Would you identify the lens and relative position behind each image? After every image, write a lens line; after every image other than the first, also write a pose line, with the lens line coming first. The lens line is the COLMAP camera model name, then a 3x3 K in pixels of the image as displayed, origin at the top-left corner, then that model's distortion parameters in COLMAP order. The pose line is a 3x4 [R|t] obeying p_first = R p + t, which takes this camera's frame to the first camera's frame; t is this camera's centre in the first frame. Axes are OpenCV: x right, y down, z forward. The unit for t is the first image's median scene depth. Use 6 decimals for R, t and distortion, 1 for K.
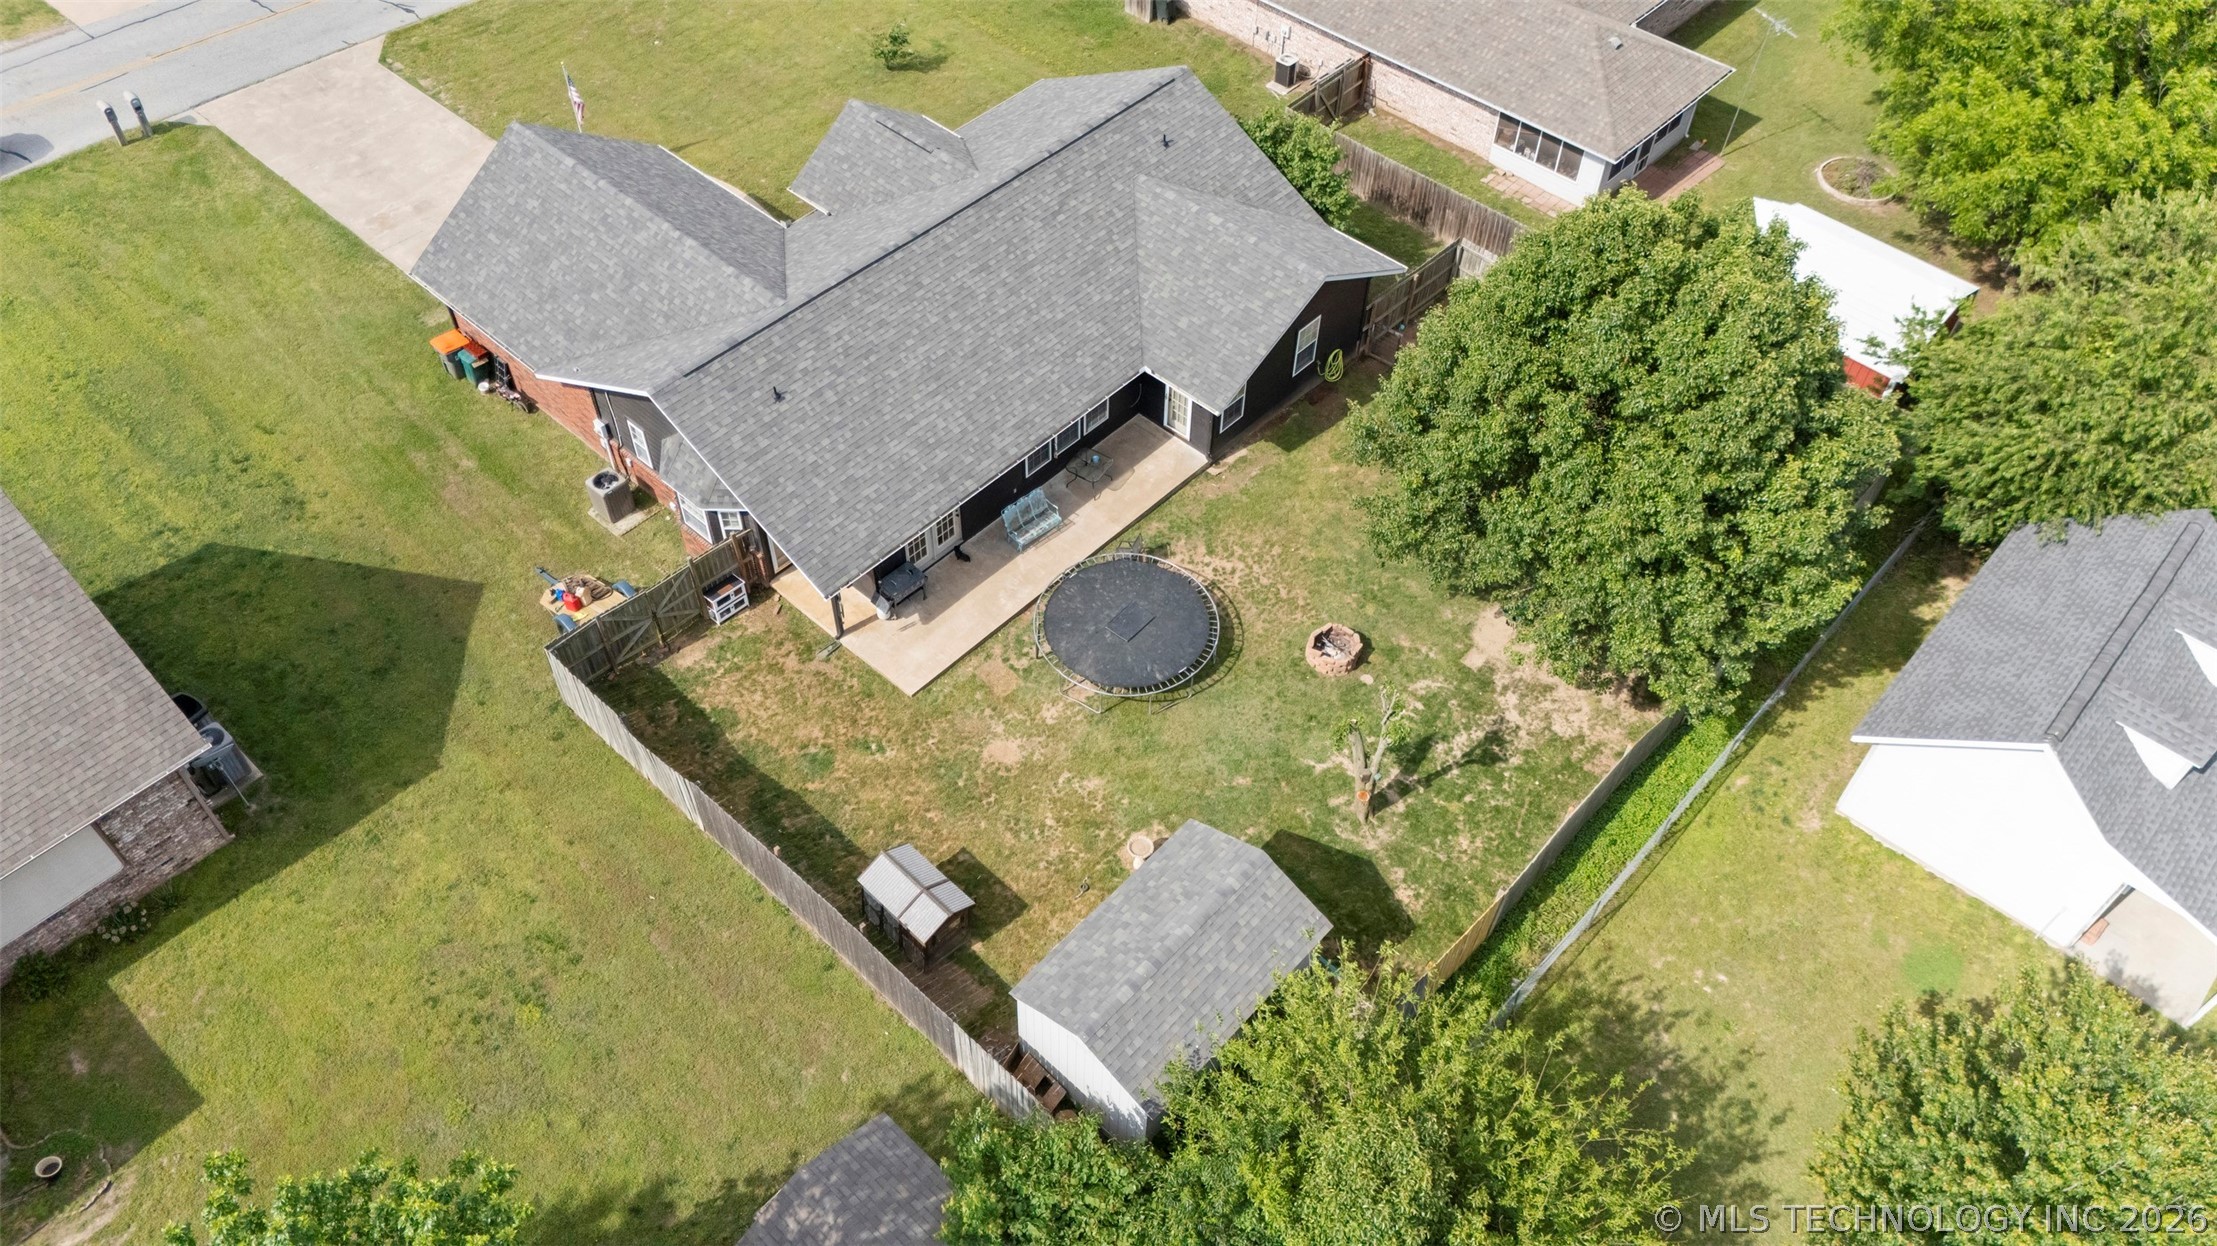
lens RADIAL K [[1632.2, 0, 1103.0], [0, 1632.2, 632.9], [0, 0, 1]] dist [0.086965, -0.111561]
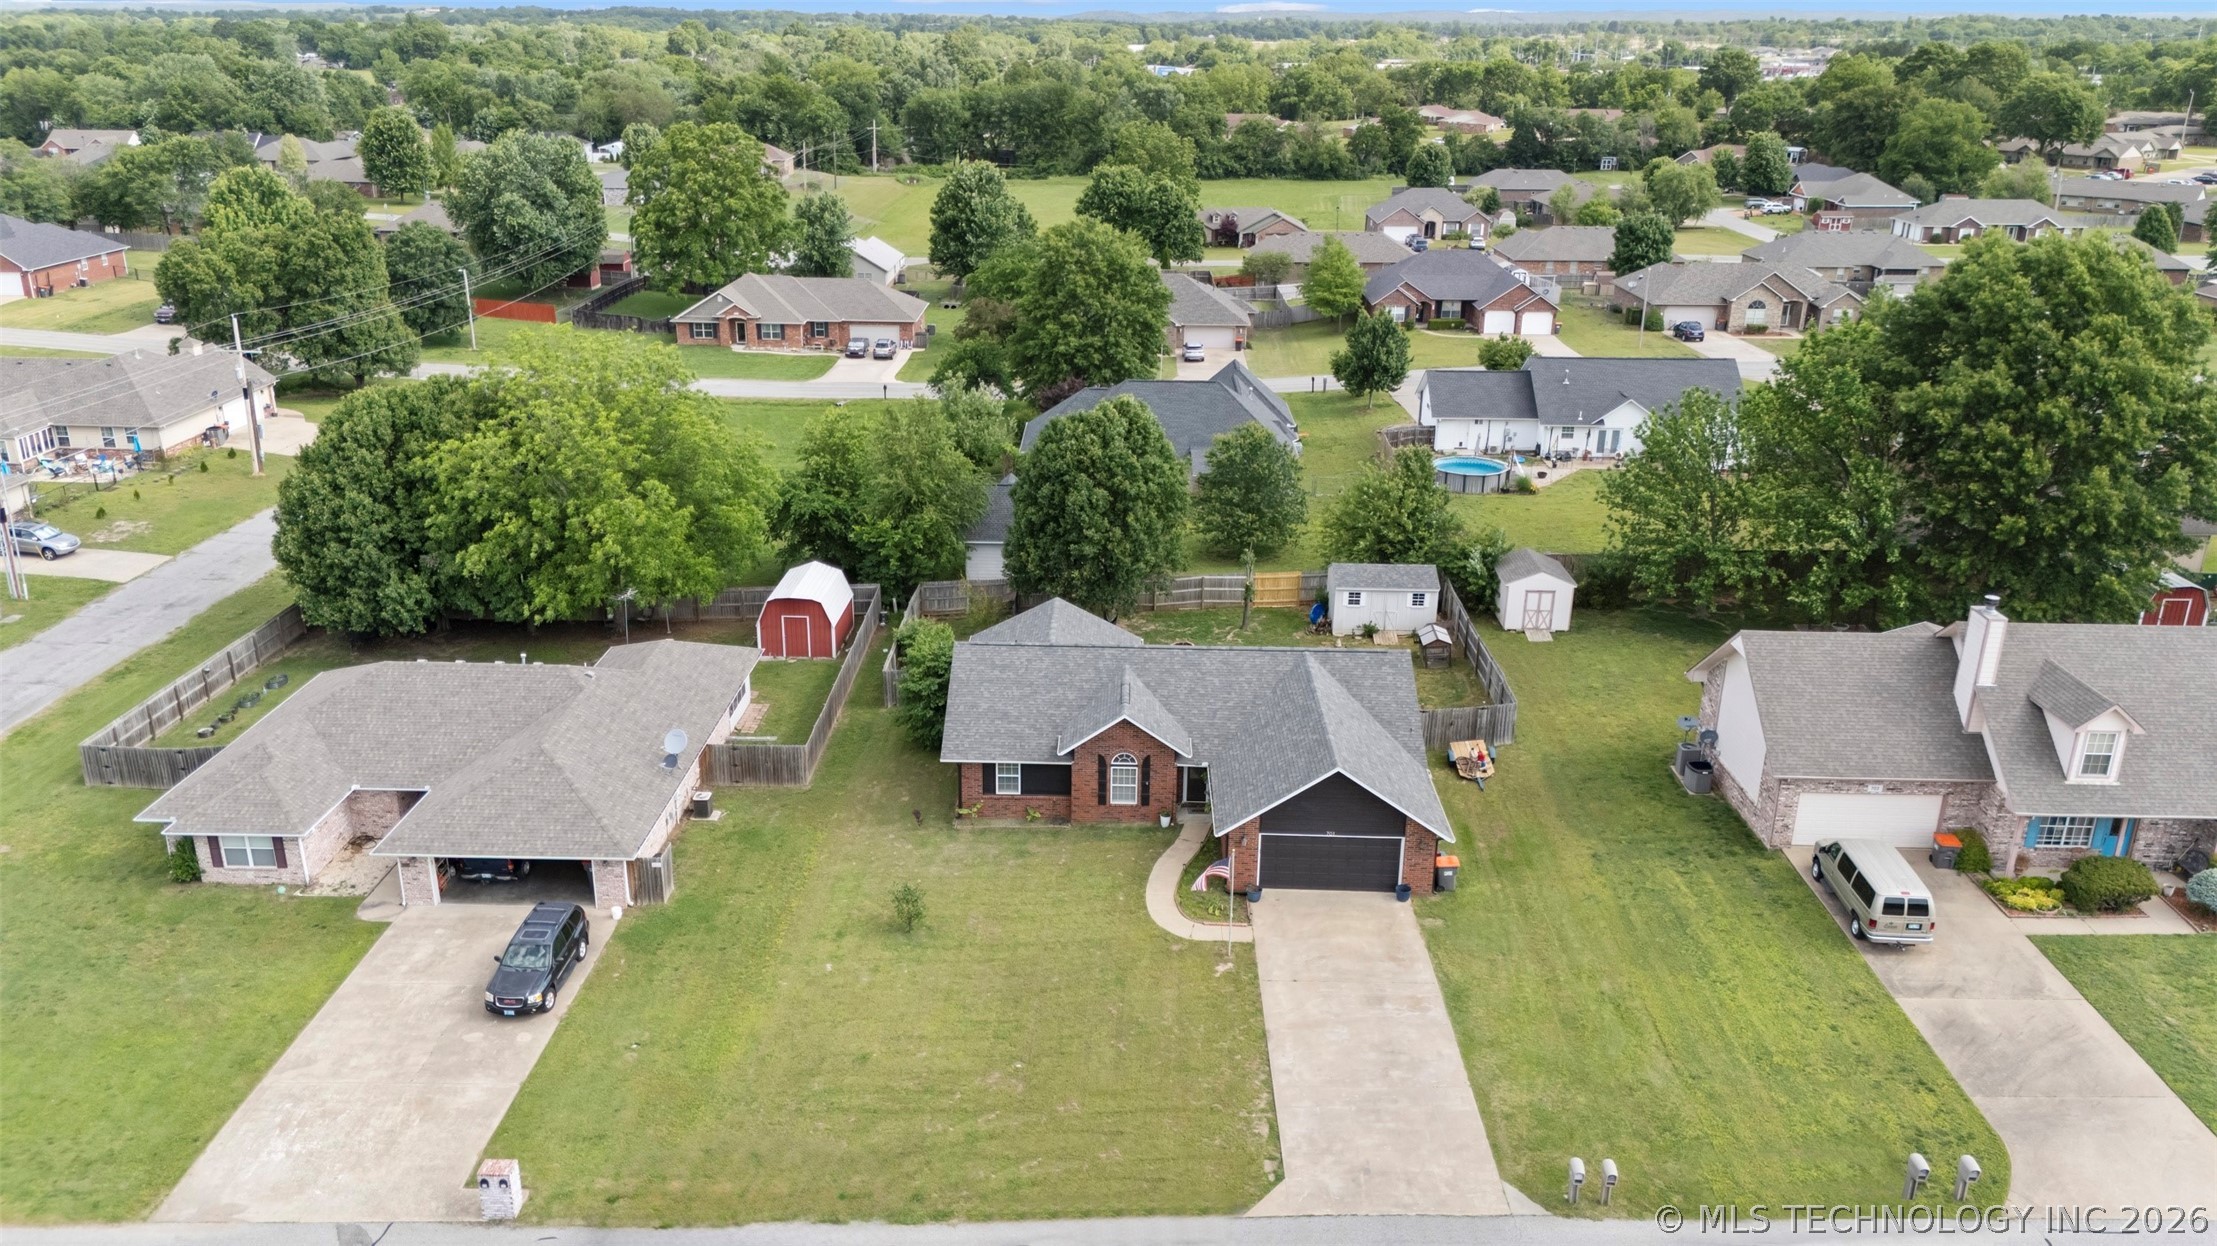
lens RADIAL K [[1632.2, 0, 1103.0], [0, 1632.2, 632.9], [0, 0, 1]] dist [0.086965, -0.111561]
pose [[-0.663631, -0.277163, 0.694820, -0.975169], [0.553331, 0.443179, 0.705278, -1.216362], [-0.503406, 0.852510, -0.140745, 1.059342]]
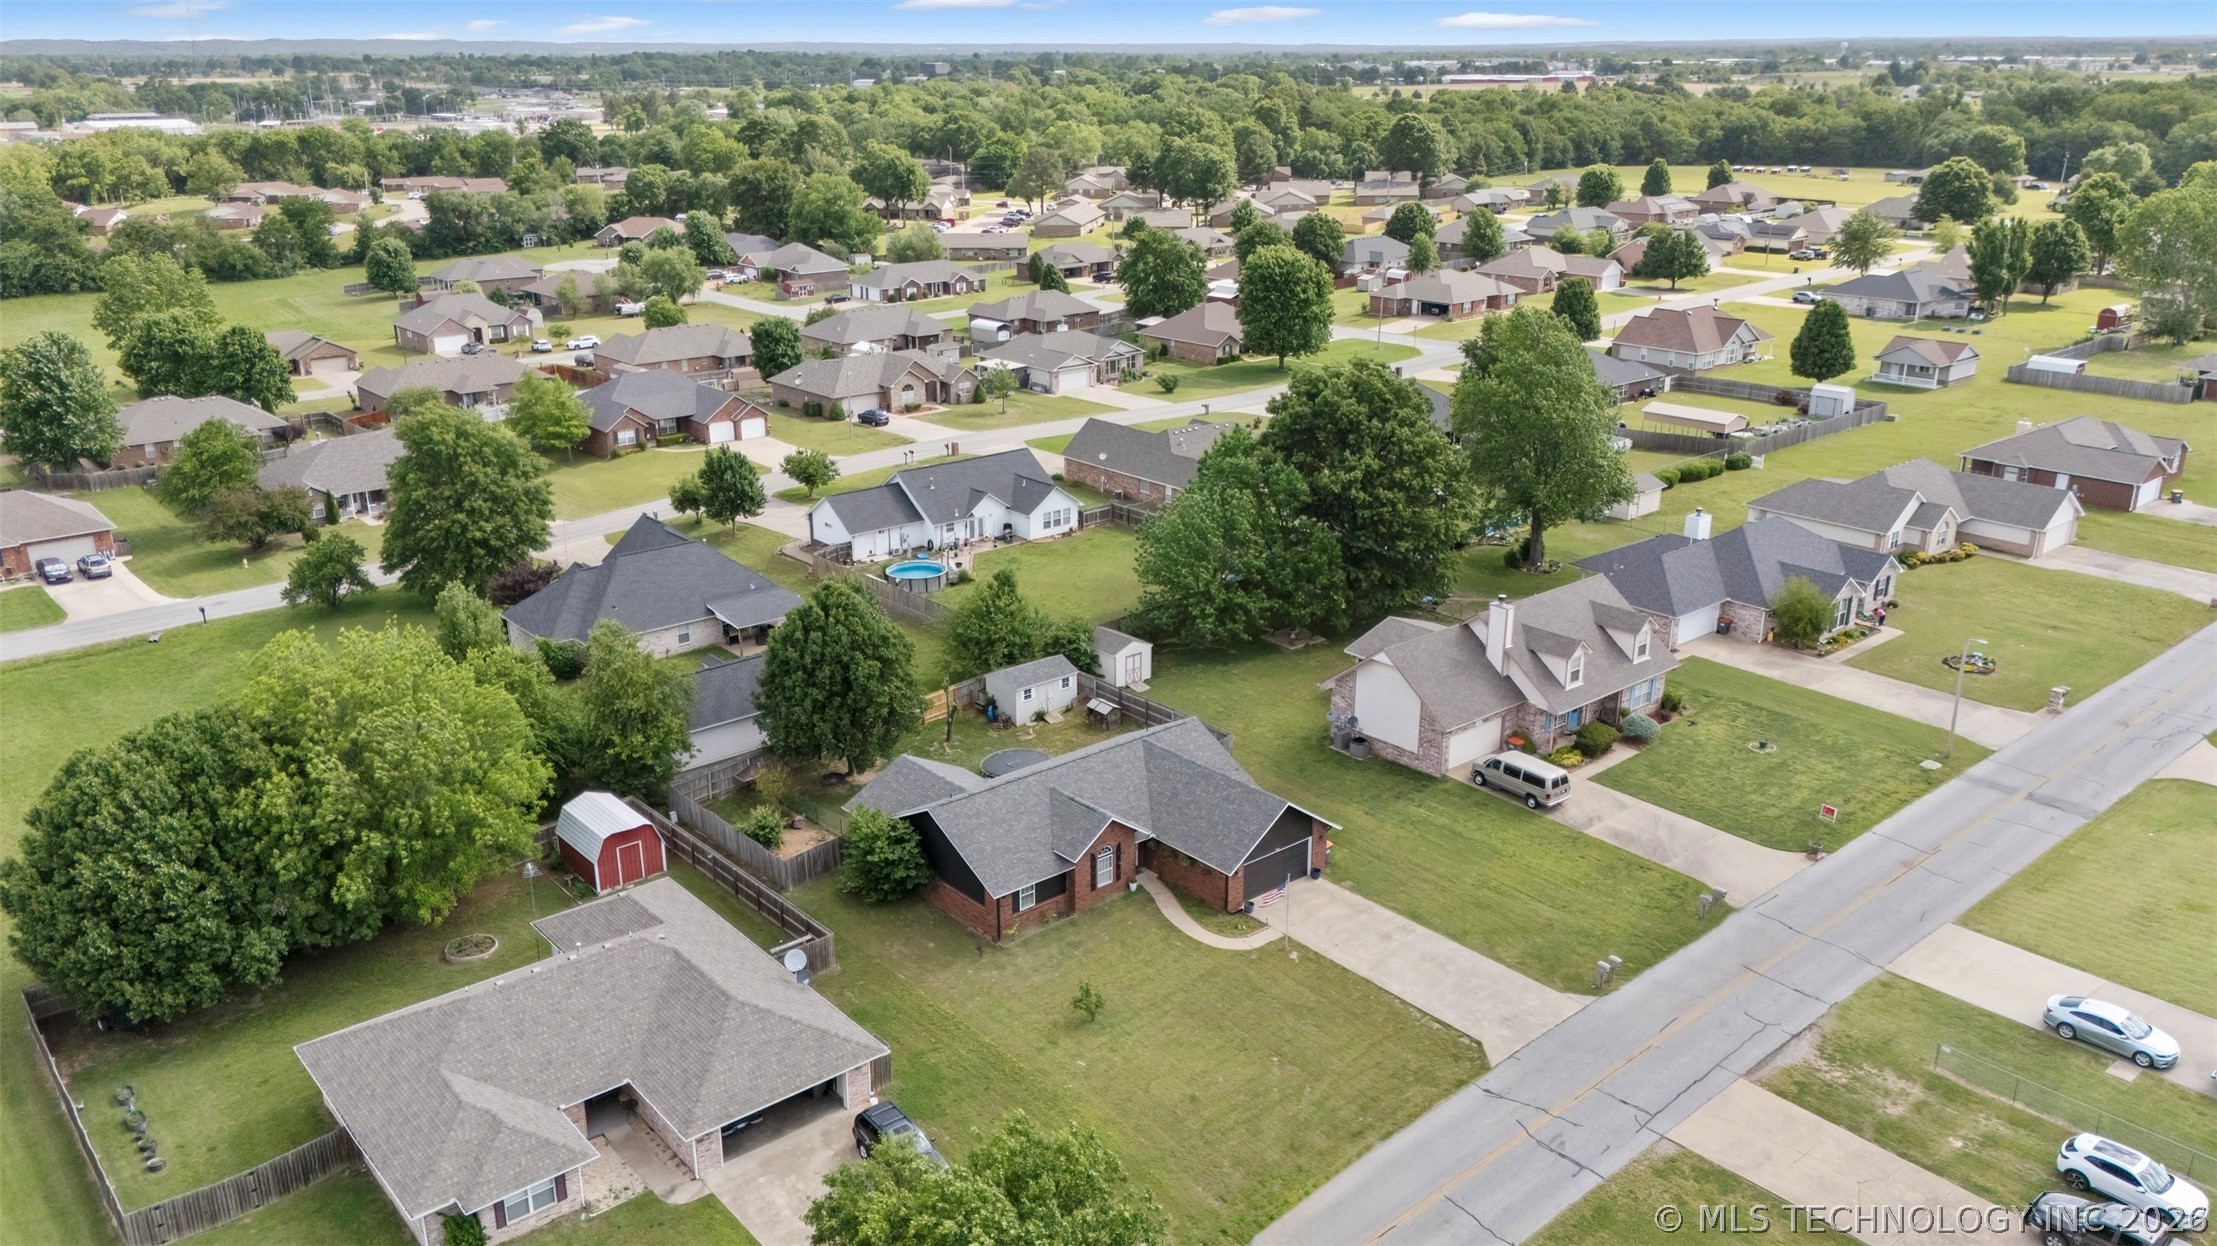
lens RADIAL K [[1632.2, 0, 1103.0], [0, 1632.2, 632.9], [0, 0, 1]] dist [0.086965, -0.111561]
pose [[-0.992533, -0.047451, 0.112365, -0.310315], [0.086956, 0.370743, 0.924656, -1.915434], [-0.085534, 0.927522, -0.363849, 1.361503]]
